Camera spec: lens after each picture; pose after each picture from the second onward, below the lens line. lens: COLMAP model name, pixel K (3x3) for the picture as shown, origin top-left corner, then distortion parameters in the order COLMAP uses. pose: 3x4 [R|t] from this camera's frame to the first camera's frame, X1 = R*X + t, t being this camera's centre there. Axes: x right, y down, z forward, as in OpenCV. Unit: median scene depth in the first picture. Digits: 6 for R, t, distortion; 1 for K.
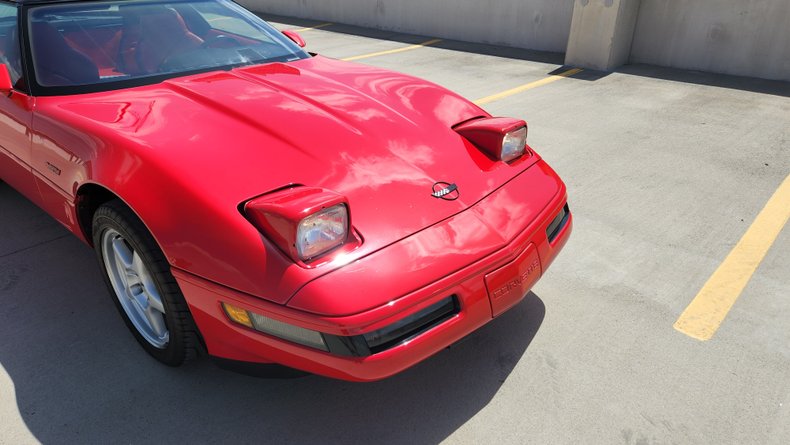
lens RADIAL K [[528.3, 0, 393.3], [0, 528.3, 222.7], [0, 0, 1]] dist [0.077444, -0.069225]
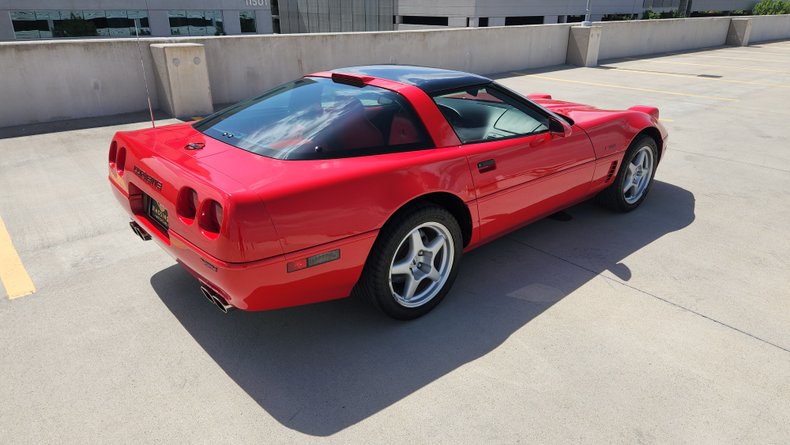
lens RADIAL K [[528.3, 0, 402.1], [0, 528.3, 220.8], [0, 0, 1]] dist [0.077444, -0.069225]
pose [[0.115212, -0.373867, 0.920299, -0.949579], [0.453566, 0.844049, 0.286110, -0.280939], [-0.883745, 0.384453, 0.266818, 0.468749]]
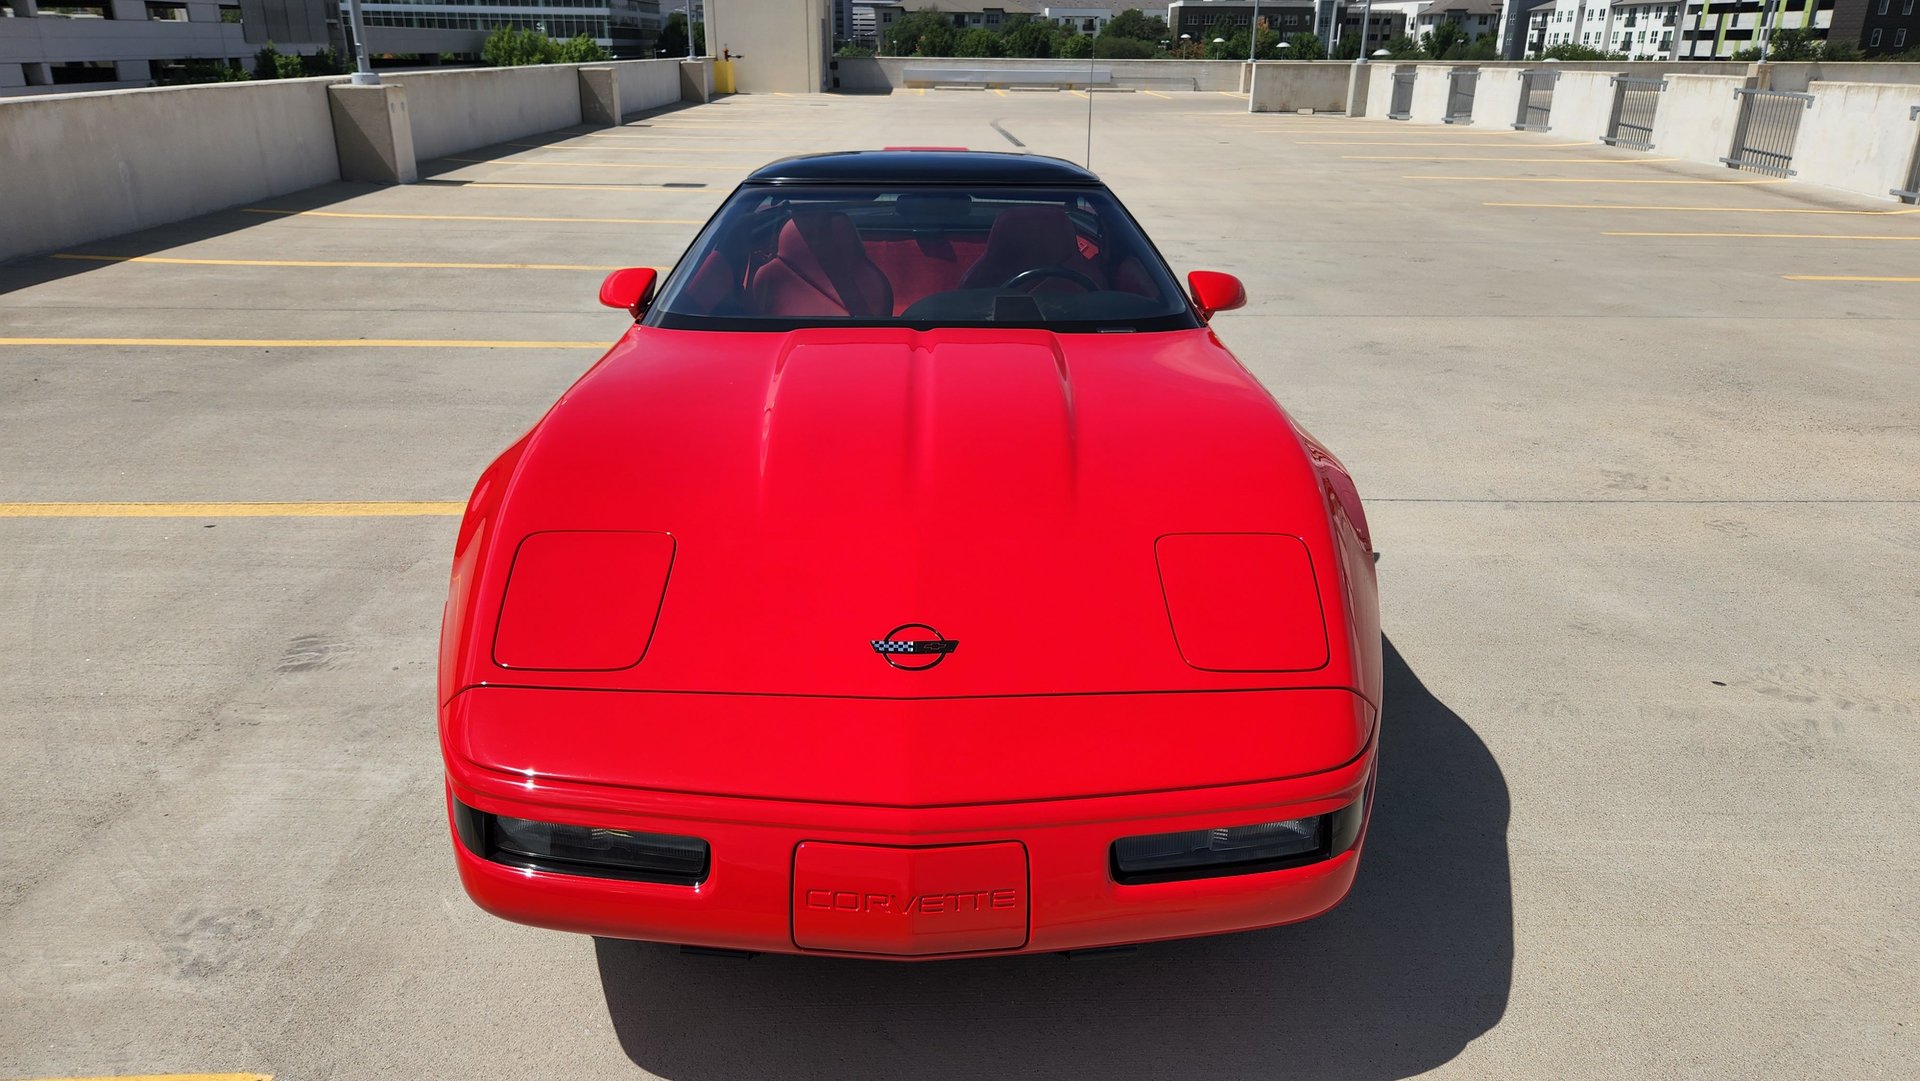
lens RADIAL K [[1284.0, 0, 955.4], [0, 1284.0, 539.8], [0, 0, 1]] dist [0.077444, -0.069225]
pose [[-0.699984, -0.260329, 0.665020, -0.838596], [0.321611, 0.716516, 0.619008, -0.506323], [-0.637643, 0.647173, -0.417825, 0.928338]]
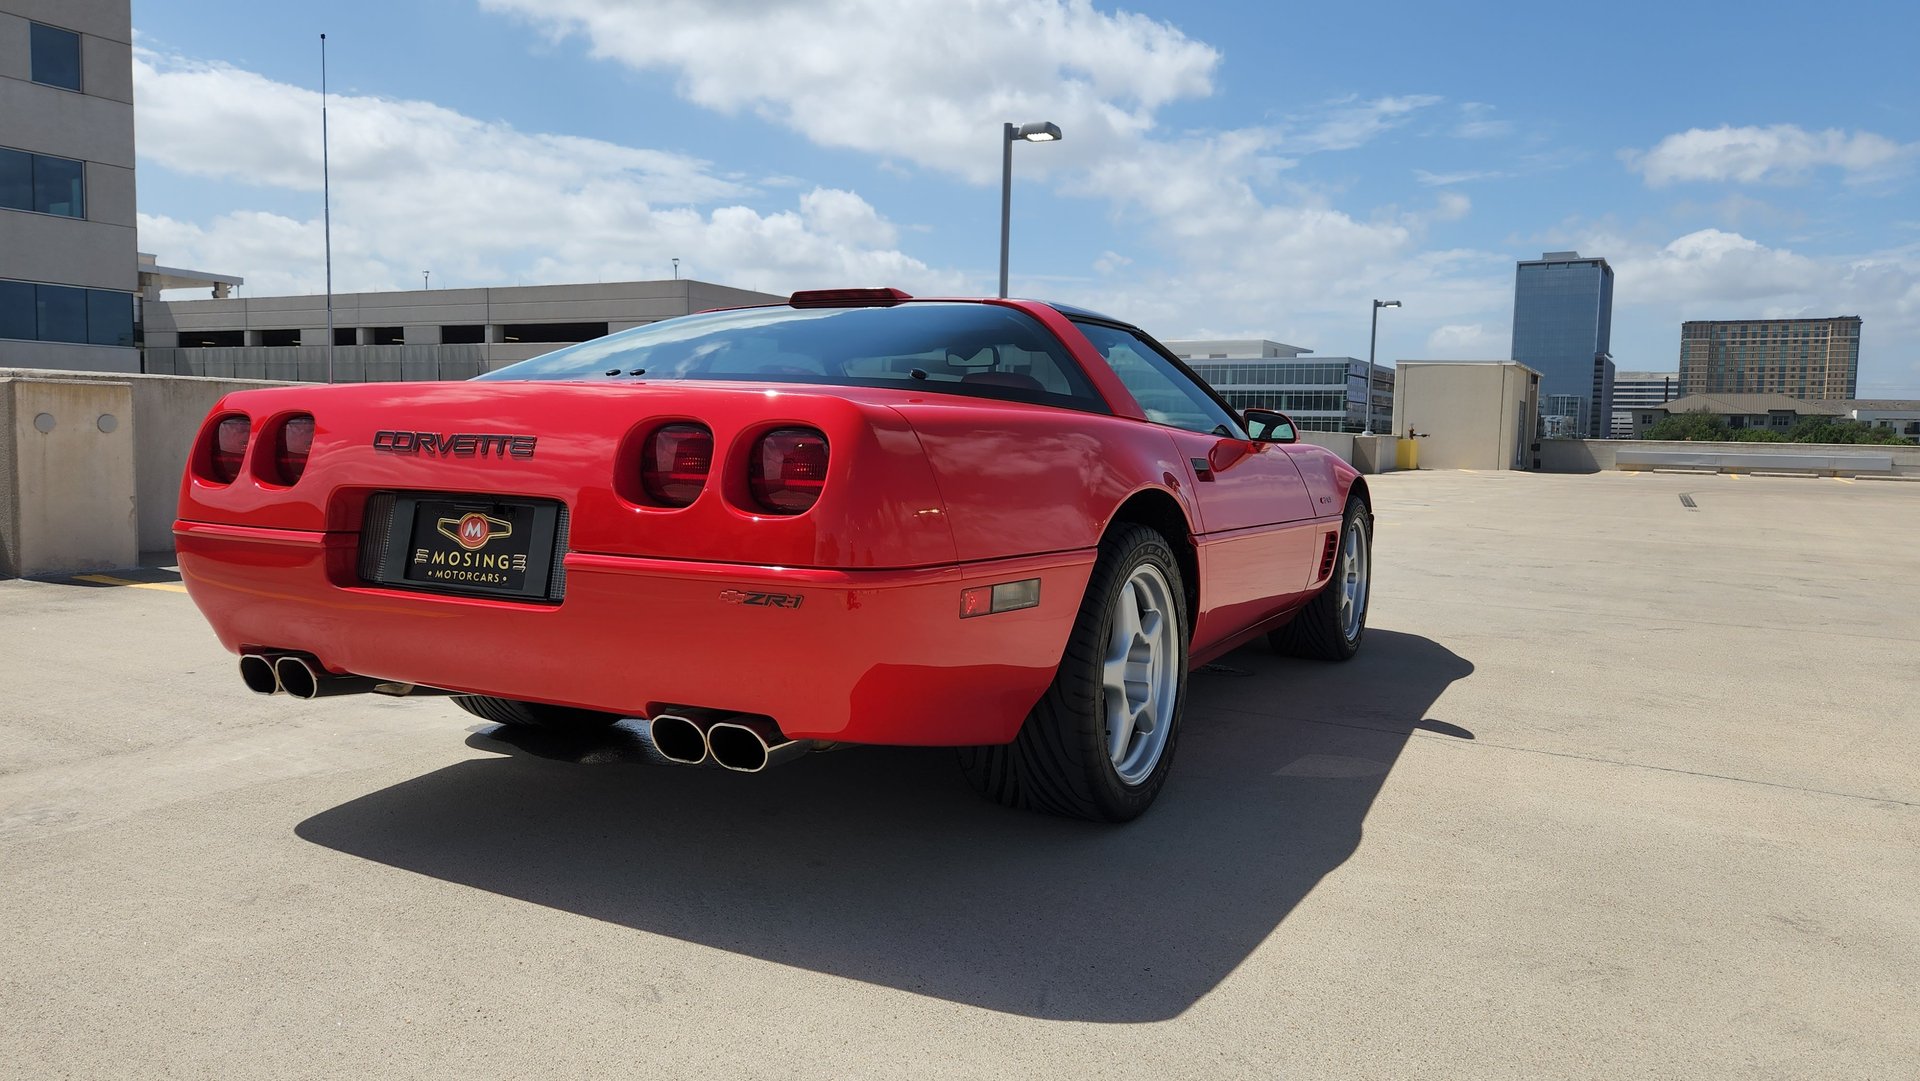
lens RADIAL K [[1284.0, 0, 969.3], [0, 1284.0, 537.5], [0, 0, 1]] dist [0.077444, -0.069225]
pose [[-0.241533, -0.082983, 0.966838, -0.962062], [0.427341, 0.885427, 0.182753, -0.259007], [-0.871230, 0.457311, -0.178398, 0.724063]]
